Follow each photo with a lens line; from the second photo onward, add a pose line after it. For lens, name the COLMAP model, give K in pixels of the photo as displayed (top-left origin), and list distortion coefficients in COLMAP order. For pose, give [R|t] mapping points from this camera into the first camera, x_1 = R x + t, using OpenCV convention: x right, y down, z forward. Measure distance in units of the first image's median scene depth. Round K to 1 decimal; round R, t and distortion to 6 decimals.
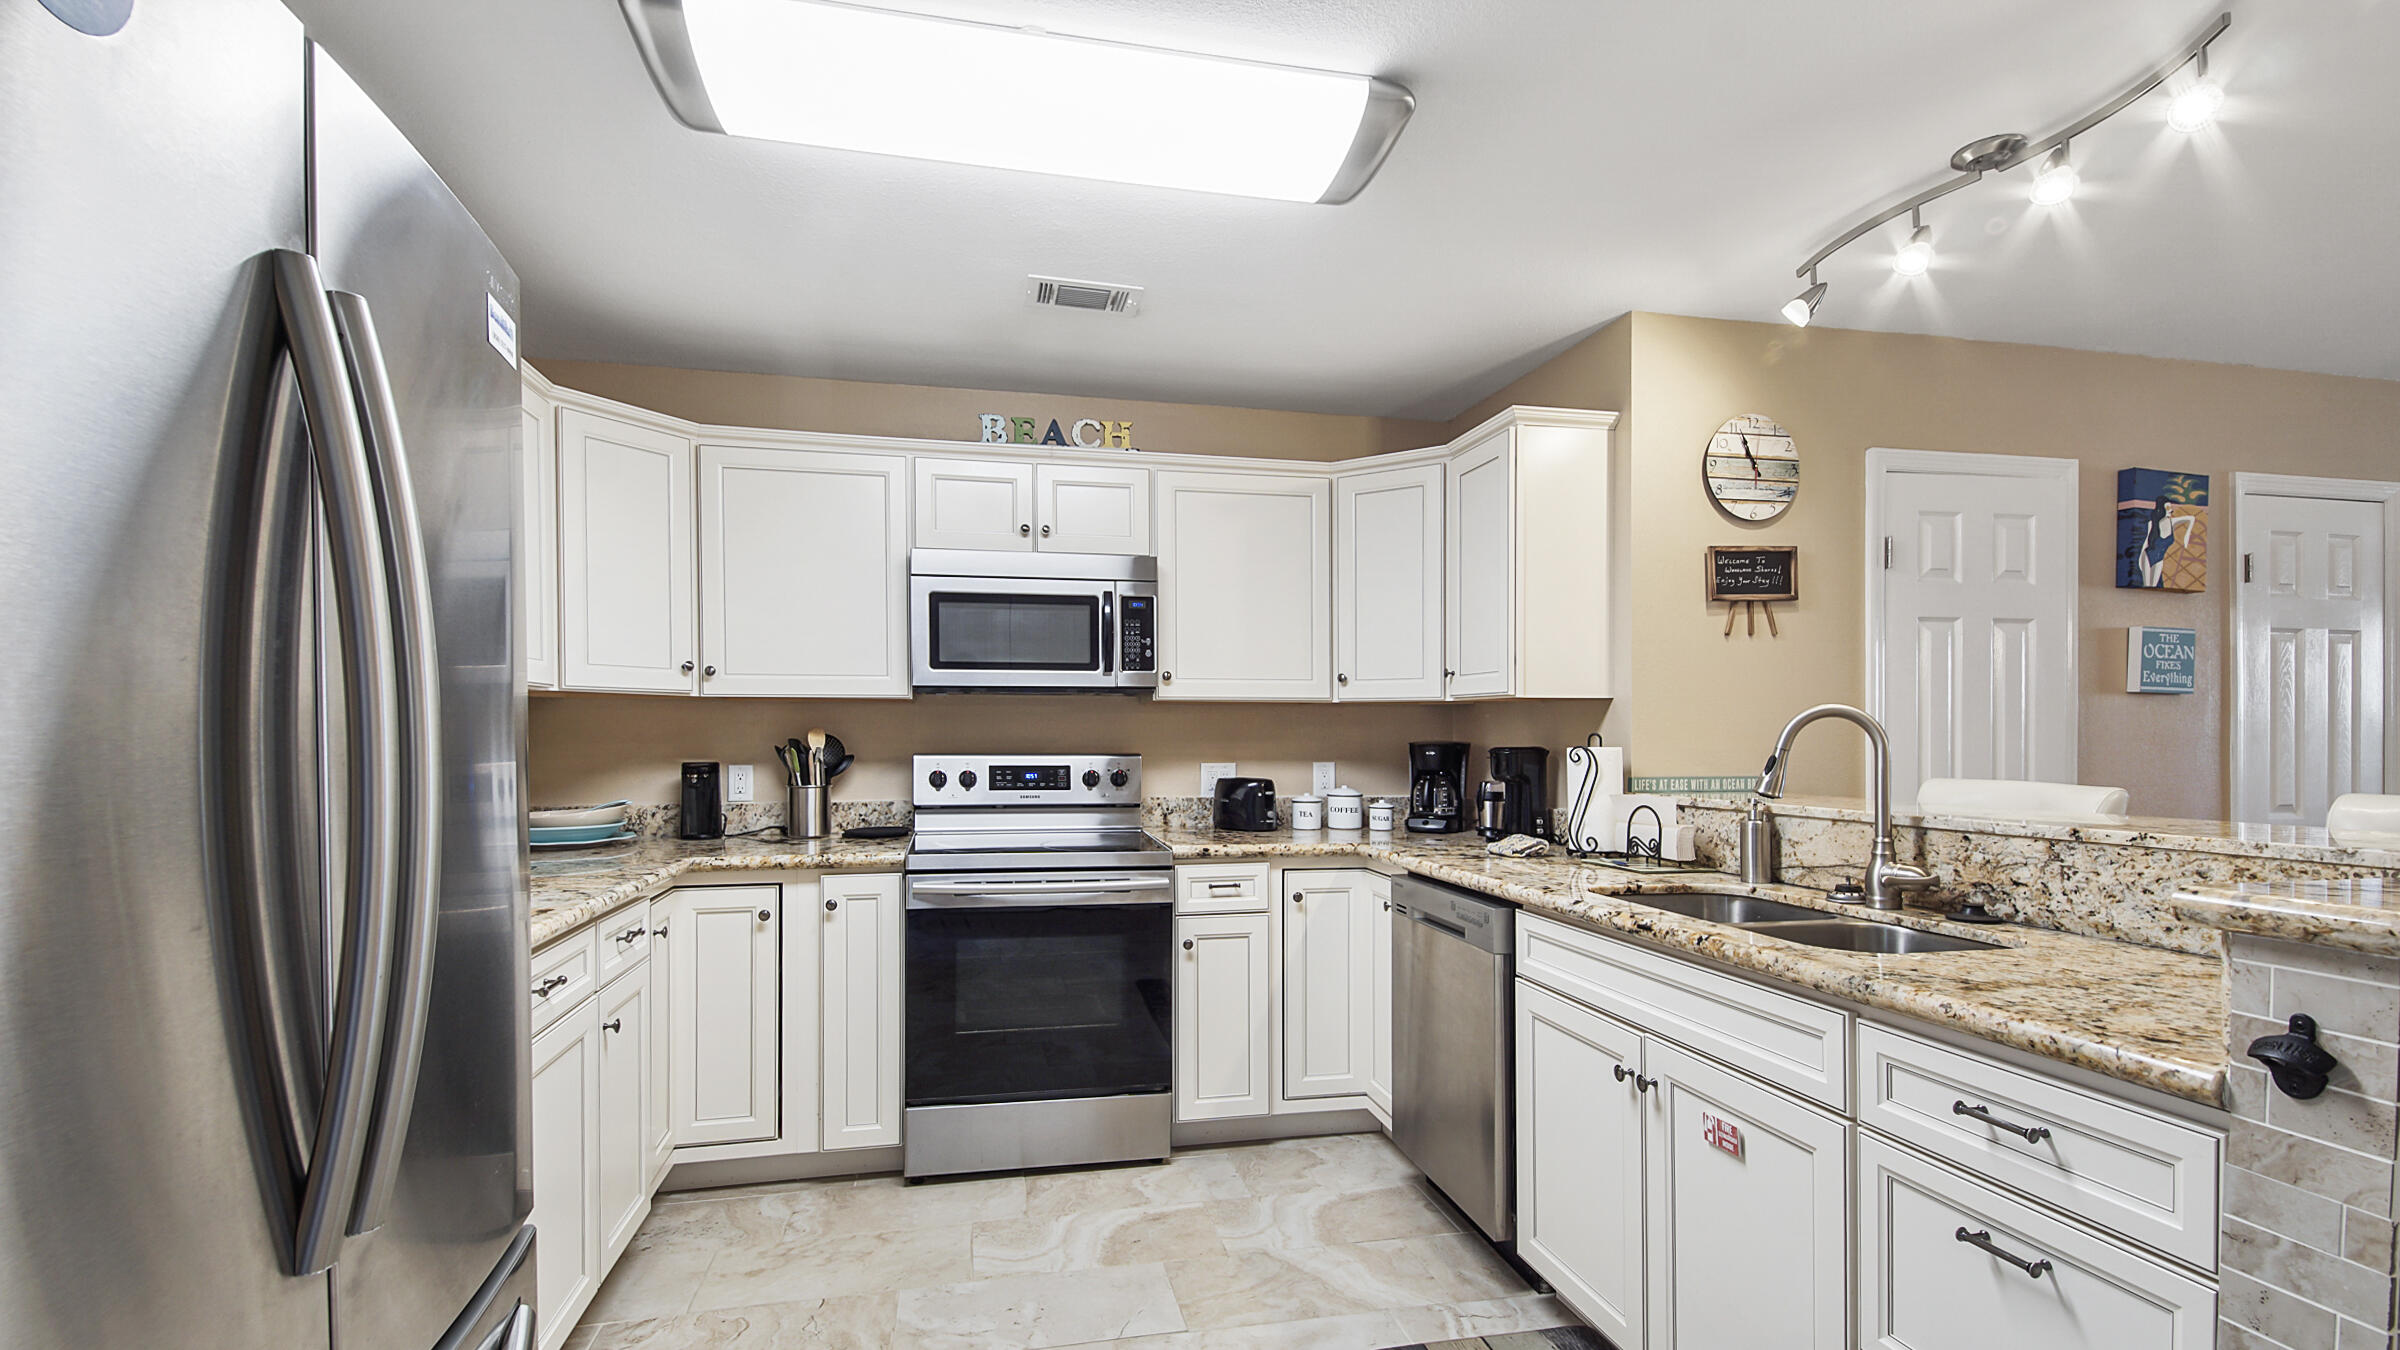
lens RADIAL K [[1067.4, 0, 1176.0], [0, 1067.4, 745.8], [0, 0, 1]] dist [0.026518, -0.000185]
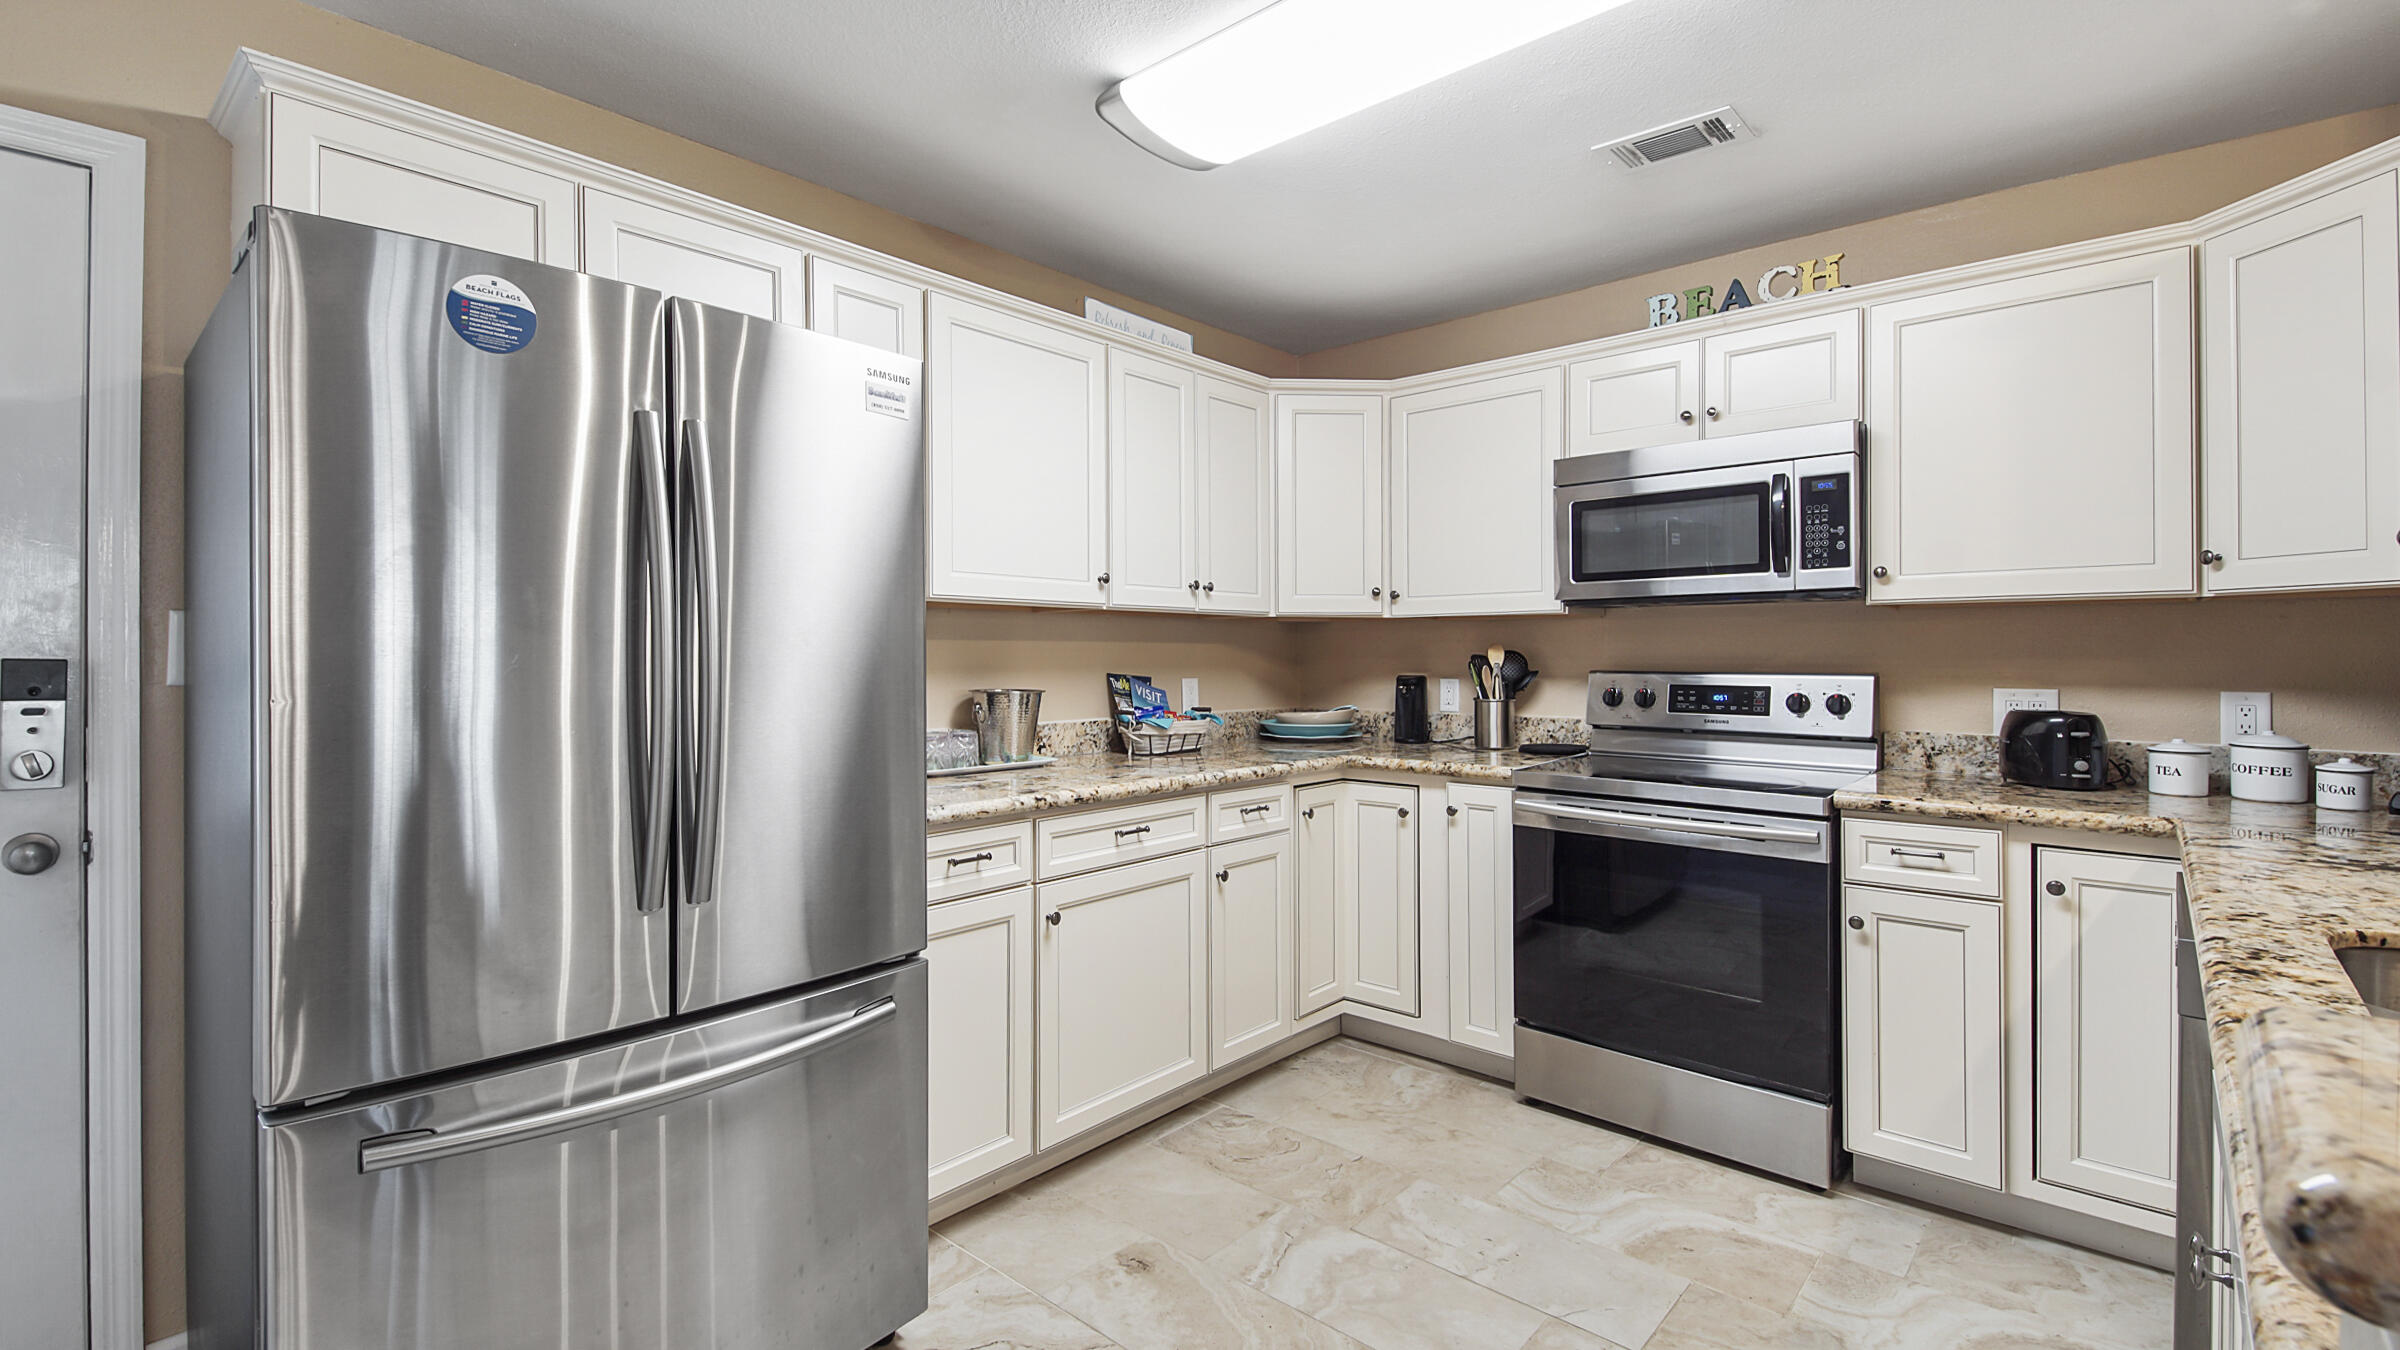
lens RADIAL K [[1062.7, 0, 1190.5], [0, 1062.7, 670.0], [0, 0, 1]] dist [0.042747, -0.024103]
pose [[0.588174, 0.010973, -0.808660, 0.339259], [-0.007998, 0.999938, 0.007750, 0.002749], [0.808695, 0.001910, 0.588225, 0.152081]]
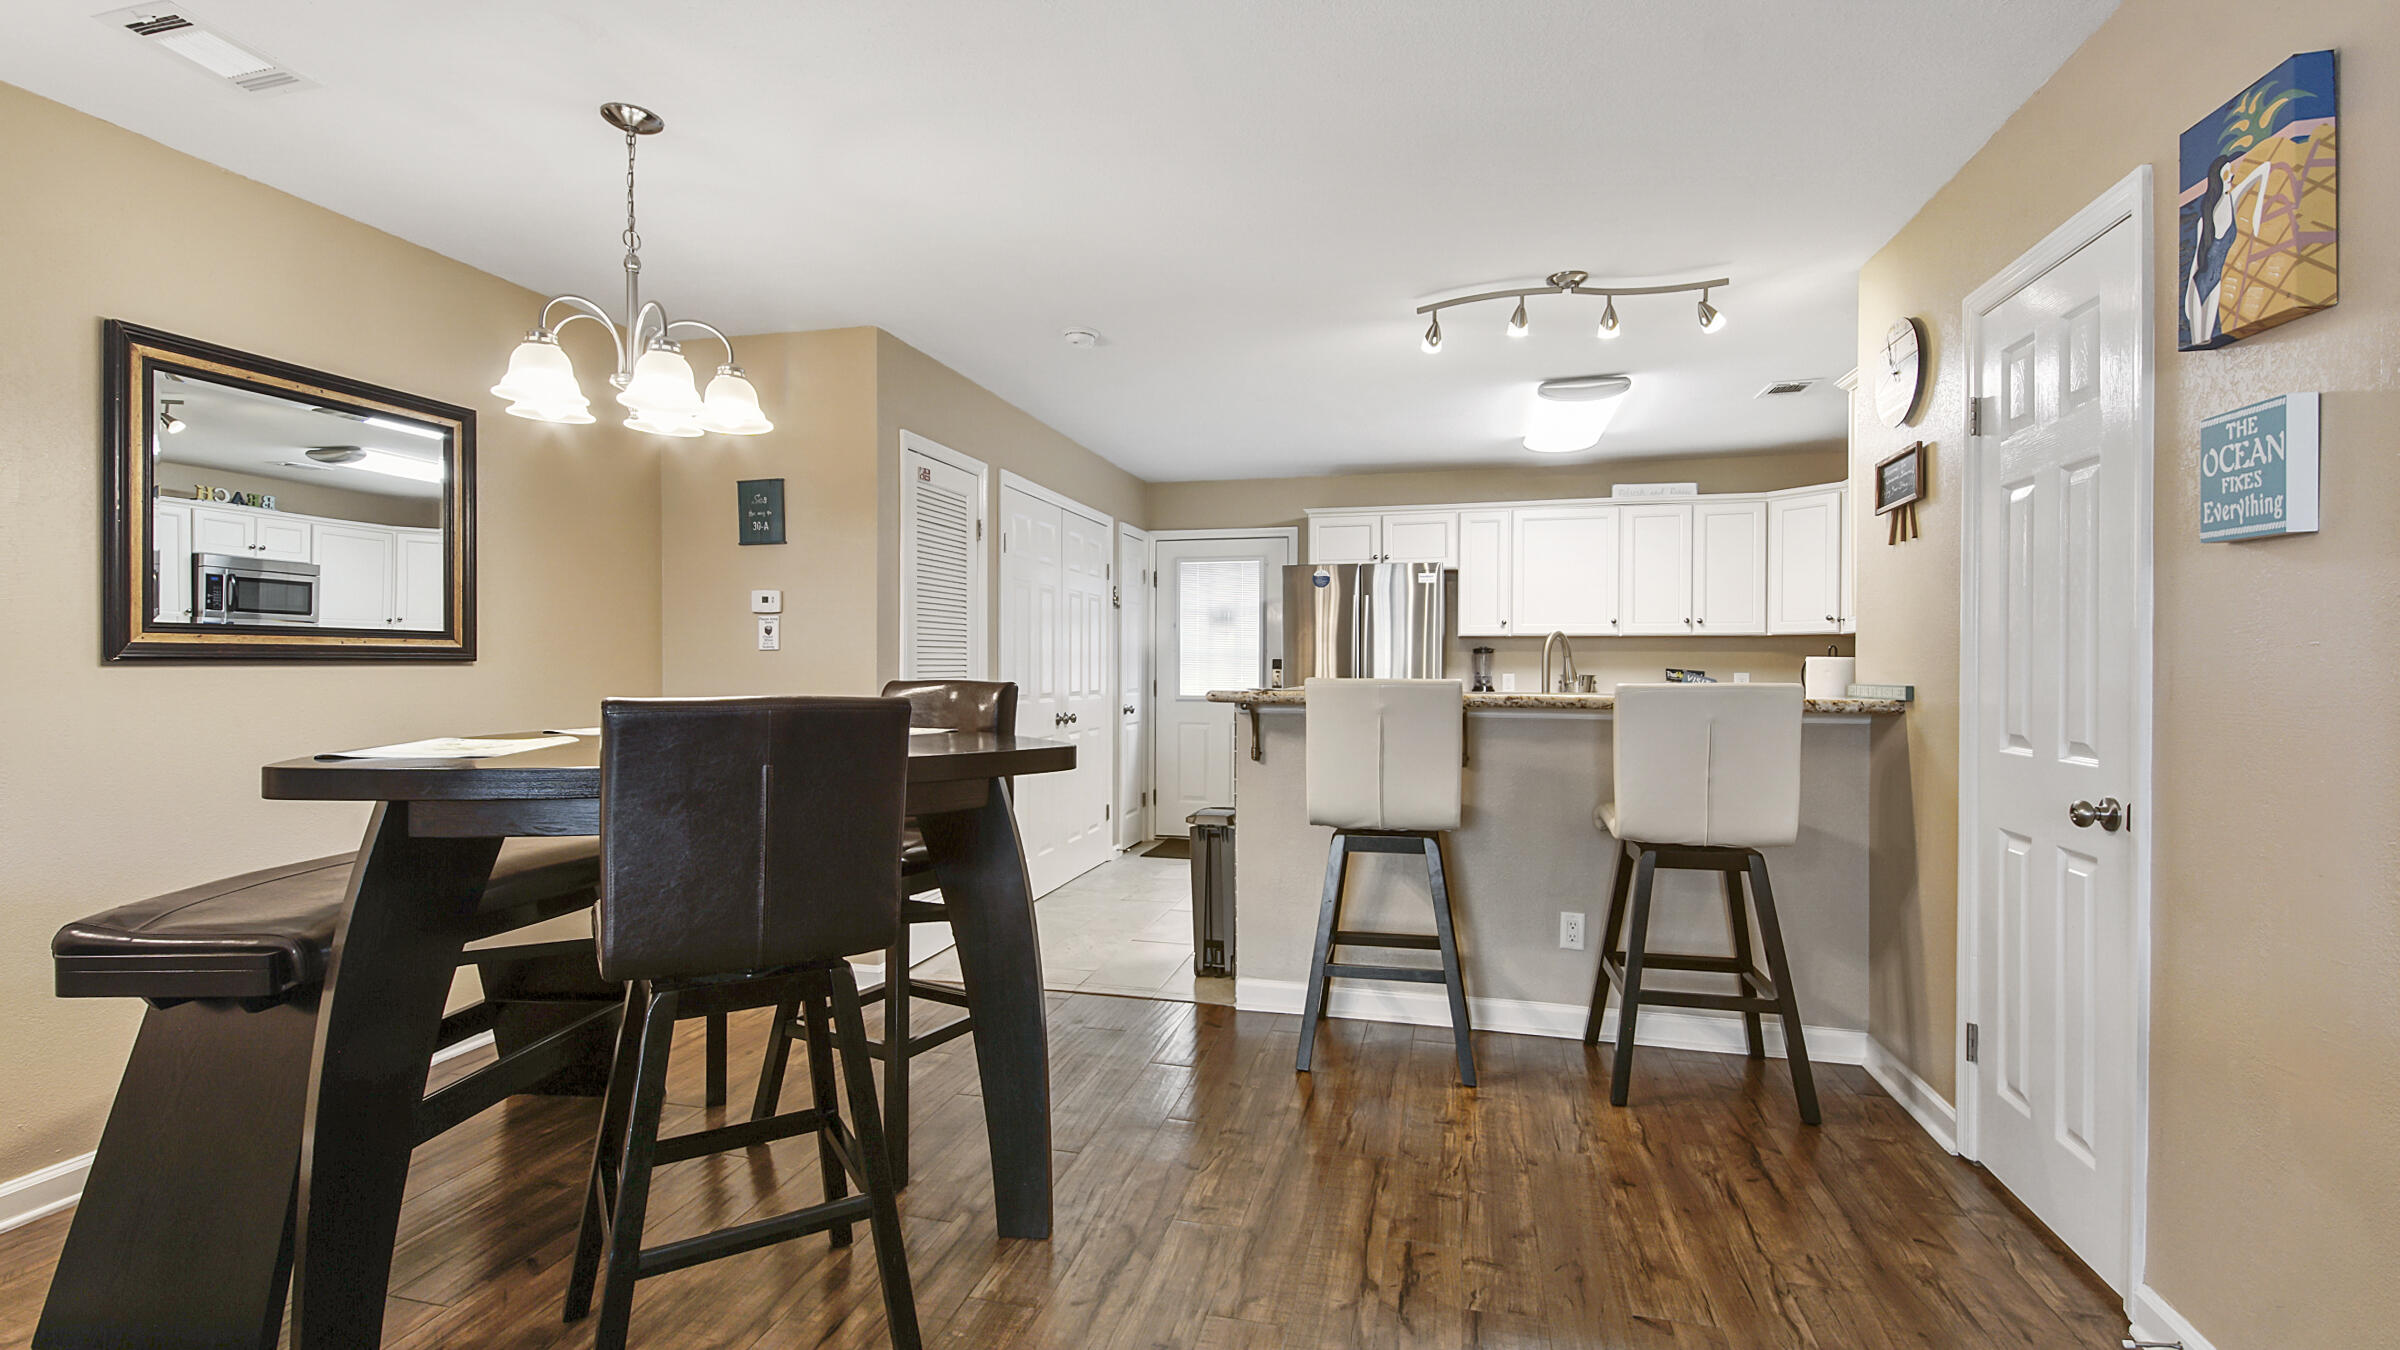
lens RADIAL K [[1062.7, 0, 1190.5], [0, 1062.7, 670.0], [0, 0, 1]] dist [0.042747, -0.024103]
pose [[-0.442025, 0.000227, -0.897003, 1.564197], [-0.013536, 0.999884, 0.006923, 0.014273], [0.896901, 0.015202, -0.441971, 0.791053]]
